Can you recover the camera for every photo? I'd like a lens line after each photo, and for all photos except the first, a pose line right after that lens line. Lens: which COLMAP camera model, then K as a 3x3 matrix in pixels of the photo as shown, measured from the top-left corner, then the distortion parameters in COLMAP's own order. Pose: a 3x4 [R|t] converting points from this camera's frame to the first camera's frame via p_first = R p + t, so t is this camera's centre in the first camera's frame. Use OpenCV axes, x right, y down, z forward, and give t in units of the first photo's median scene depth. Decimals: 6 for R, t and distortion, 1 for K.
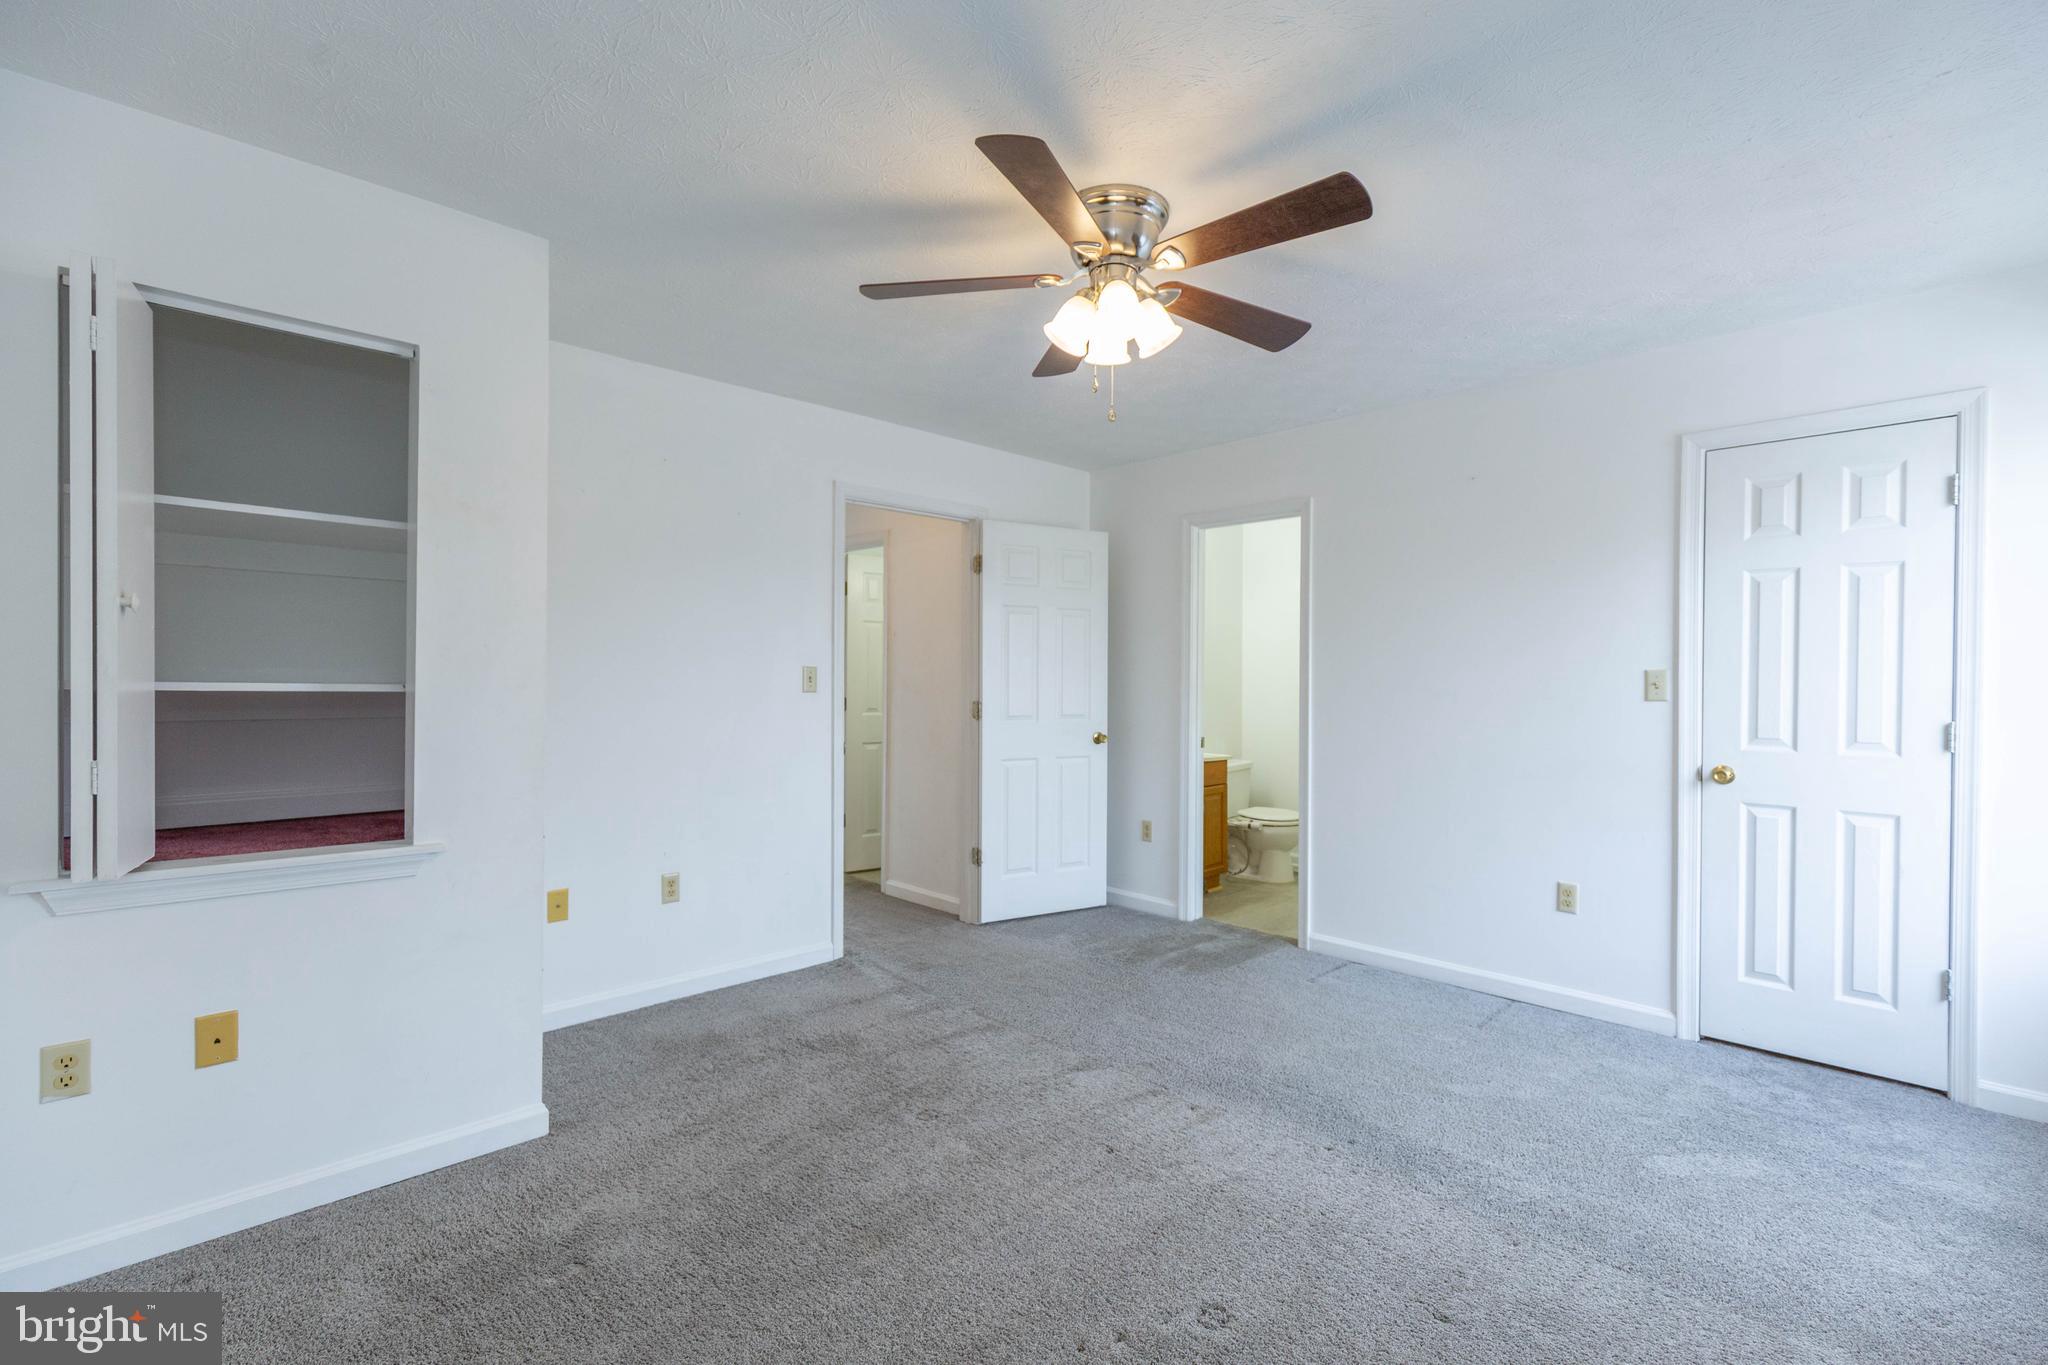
lens RADIAL K [[905.1, 0, 1033.3], [0, 905.1, 685.1], [0, 0, 1]] dist [-0.002316, -0.000915]
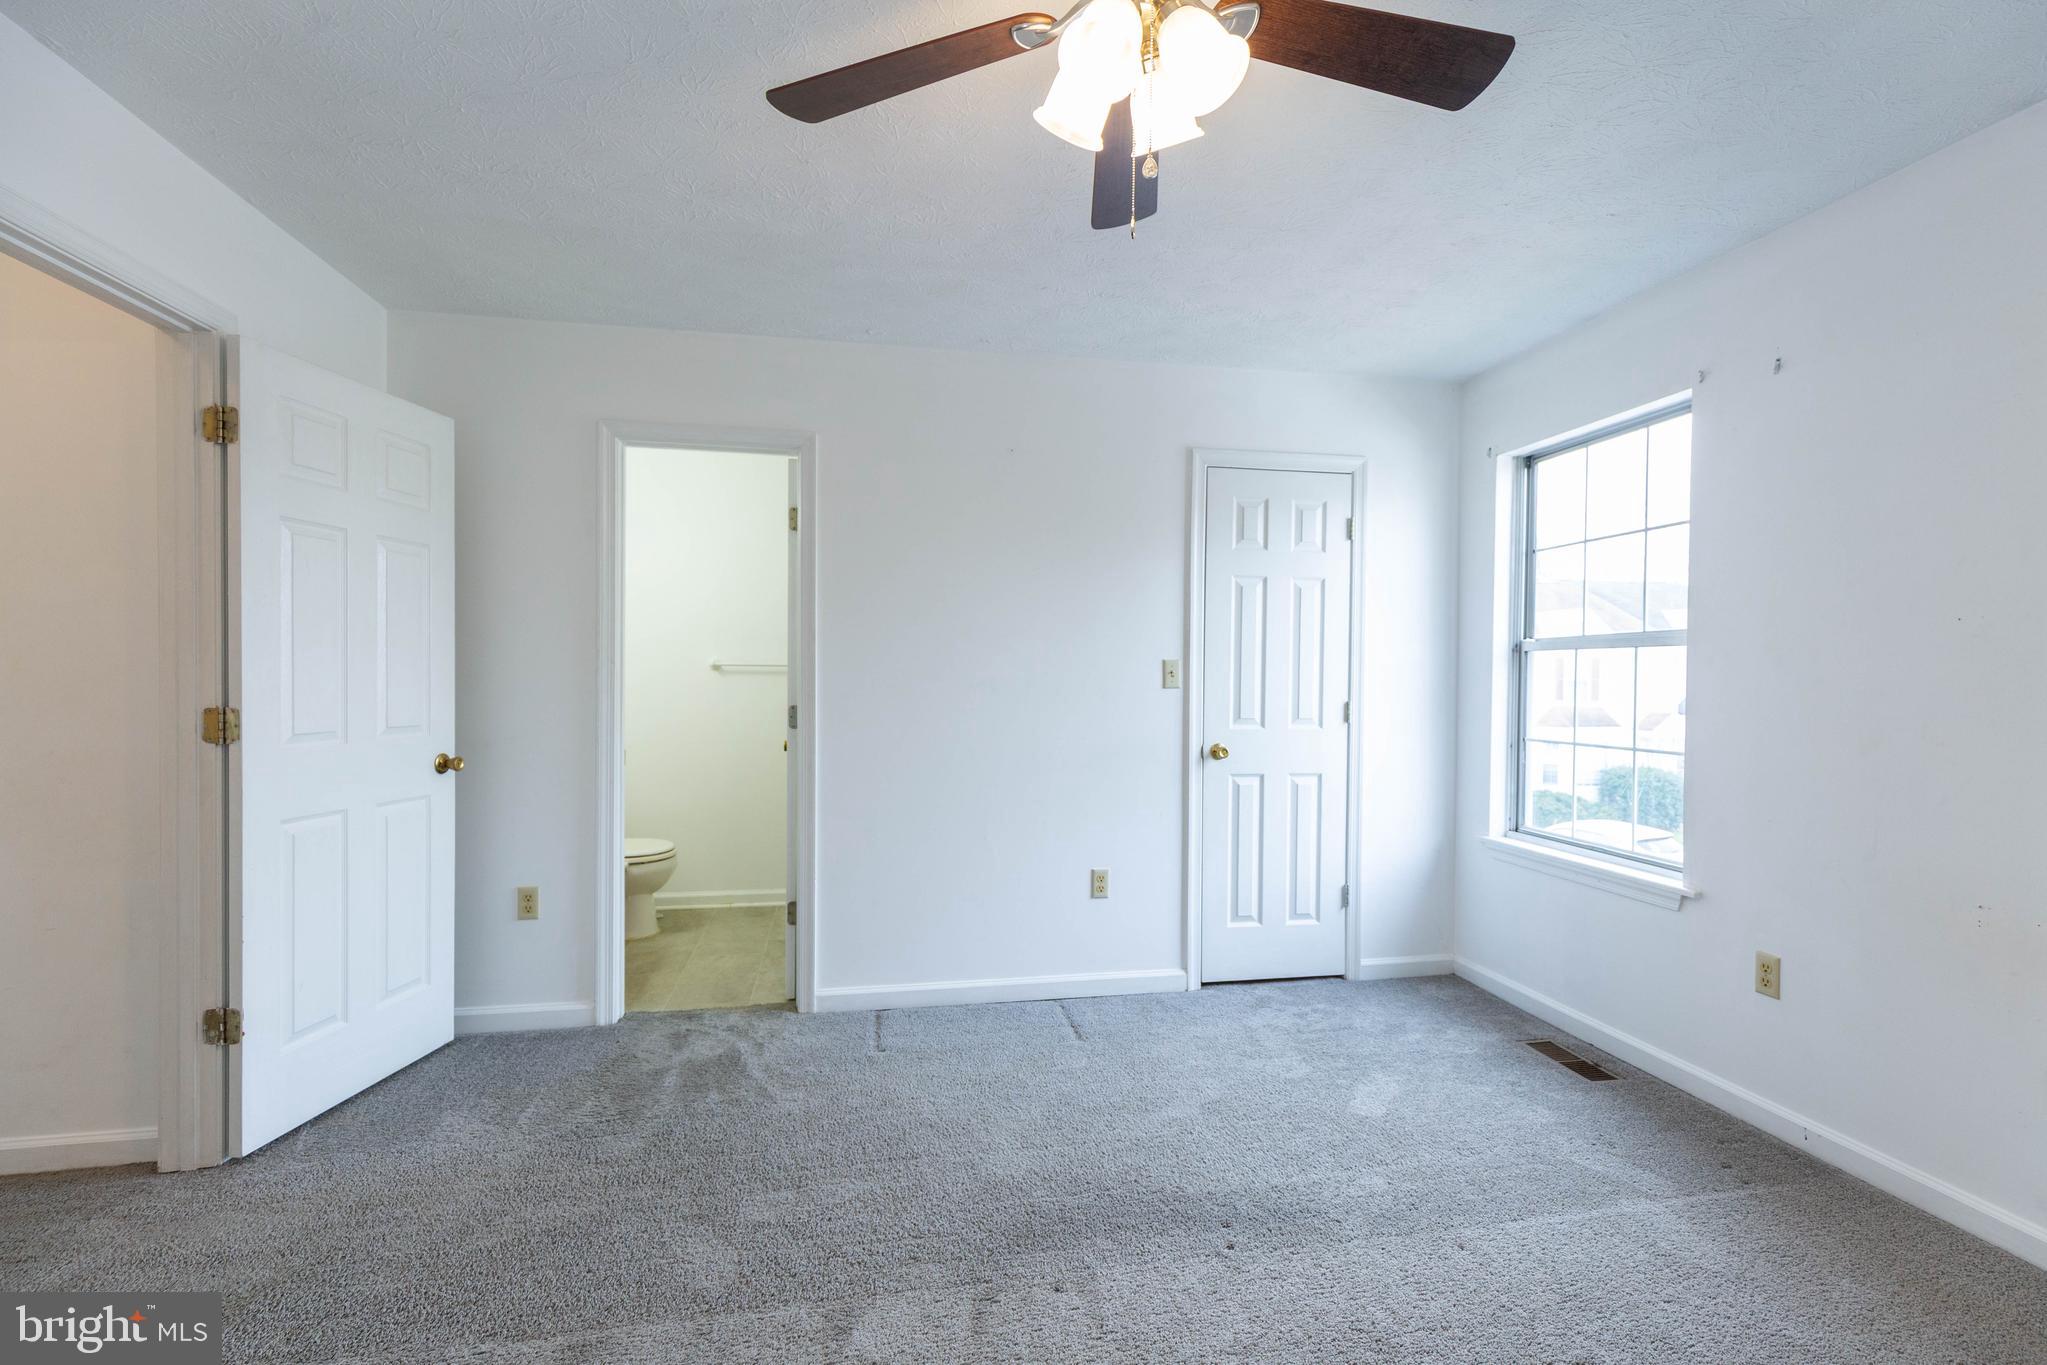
lens RADIAL K [[945.6, 0, 1037.8], [0, 945.6, 677.7], [0, 0, 1]] dist [0.005686, -0.000249]
pose [[0.557788, -0.004148, 0.829973, -0.324975], [0.002388, 0.999991, 0.003393, 0.000762], [-0.829980, 0.000089, 0.557793, 0.463995]]
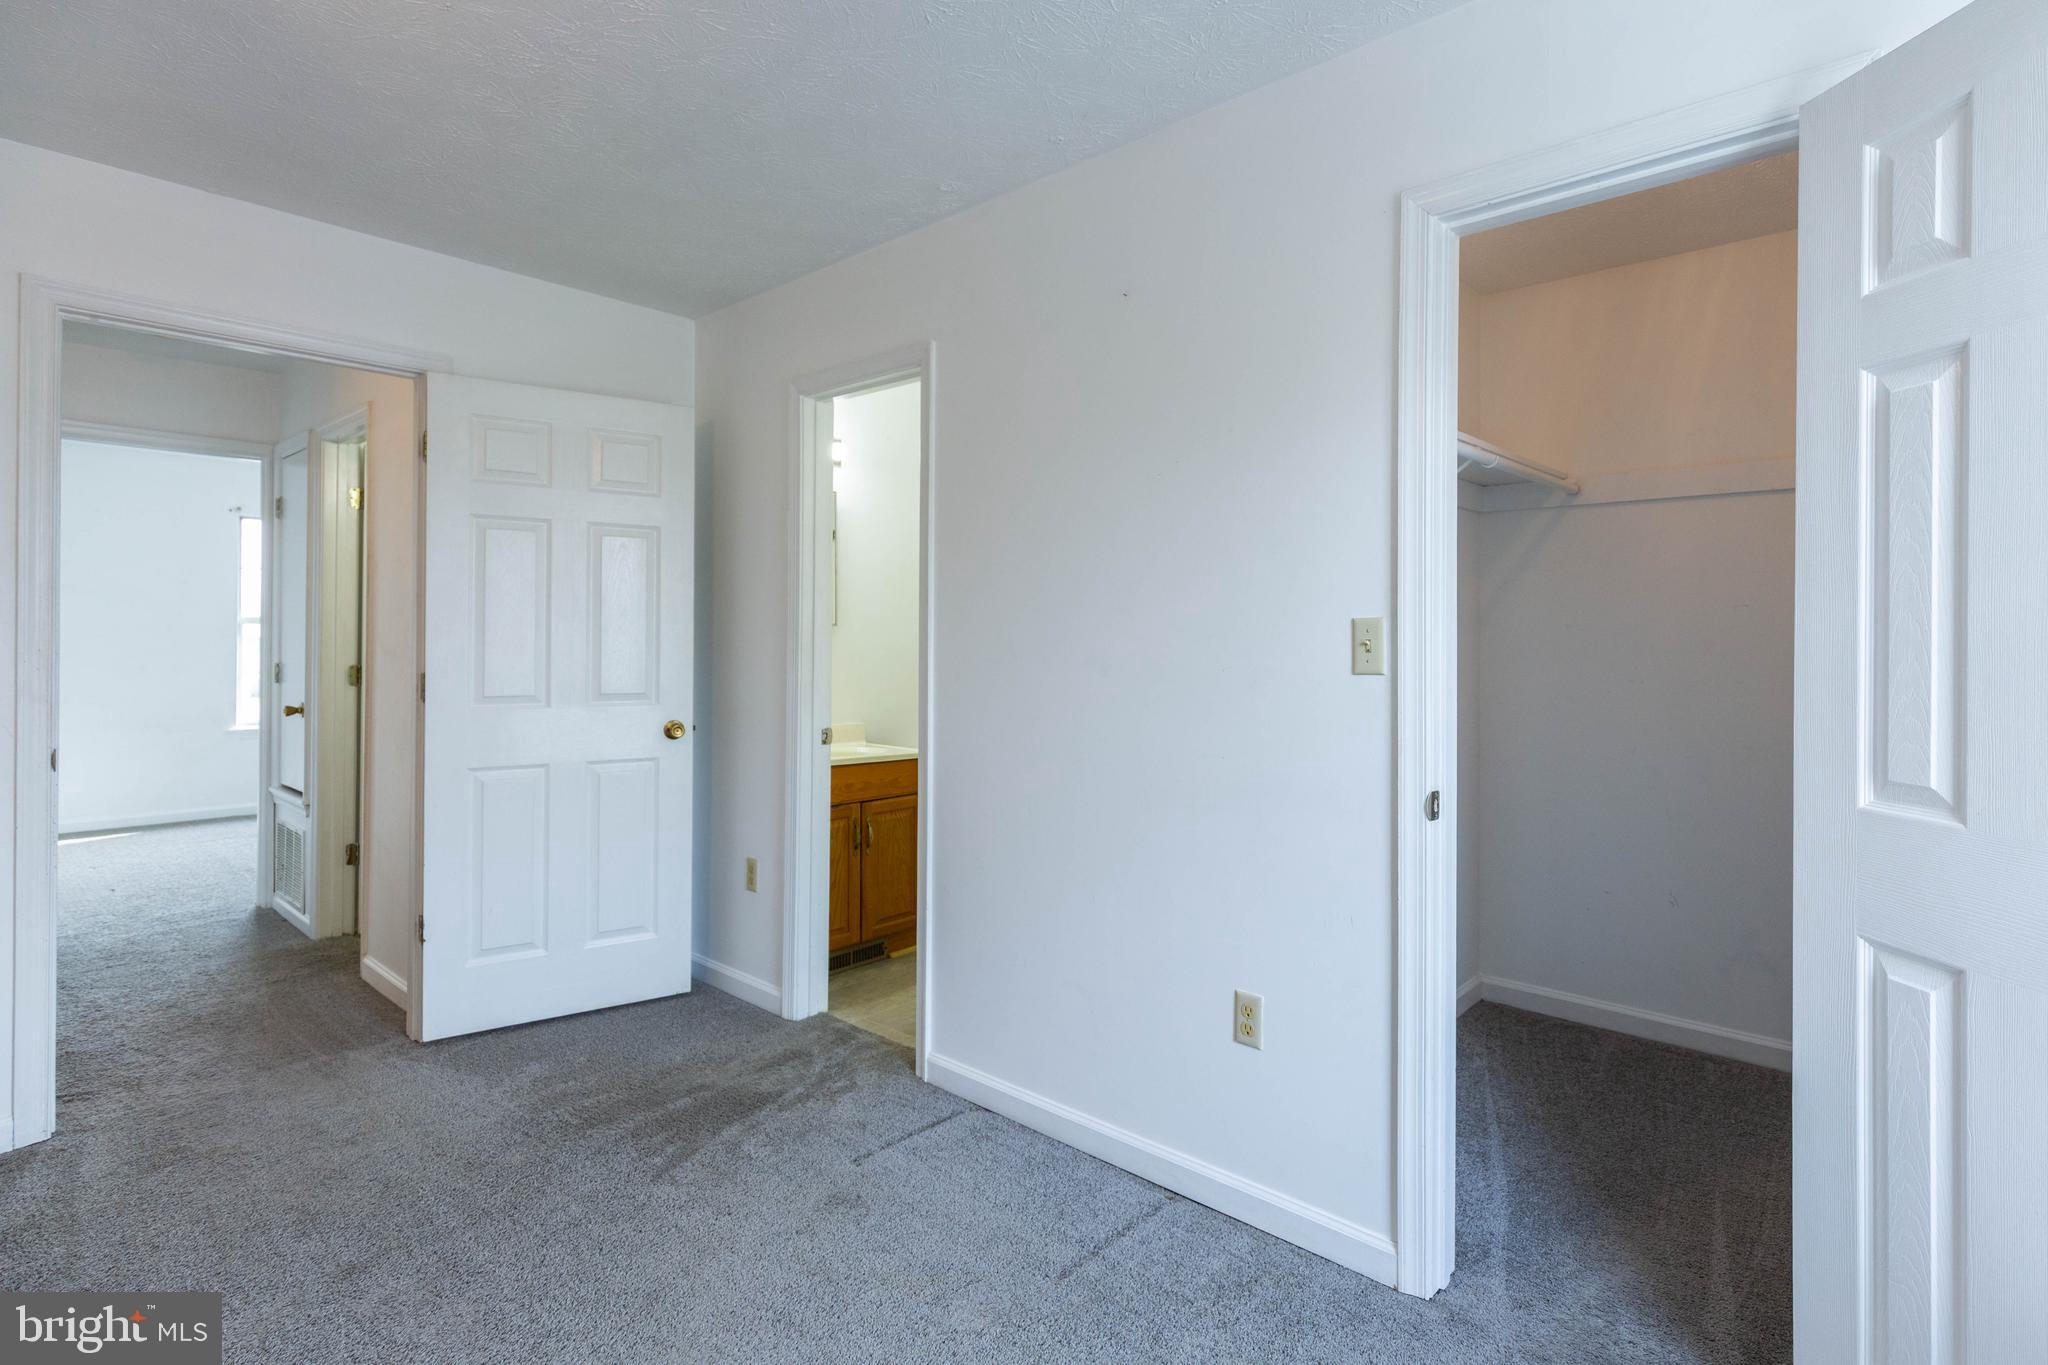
lens RADIAL K [[998.1, 0, 1131.8], [0, 998.1, 639.8], [0, 0, 1]] dist [-0.000770, -0.001143]
pose [[0.993955, 0.002148, 0.109771, 0.445529], [-0.001062, 0.999950, -0.009947, 0.002182], [-0.109787, 0.009770, 0.993907, 0.378755]]
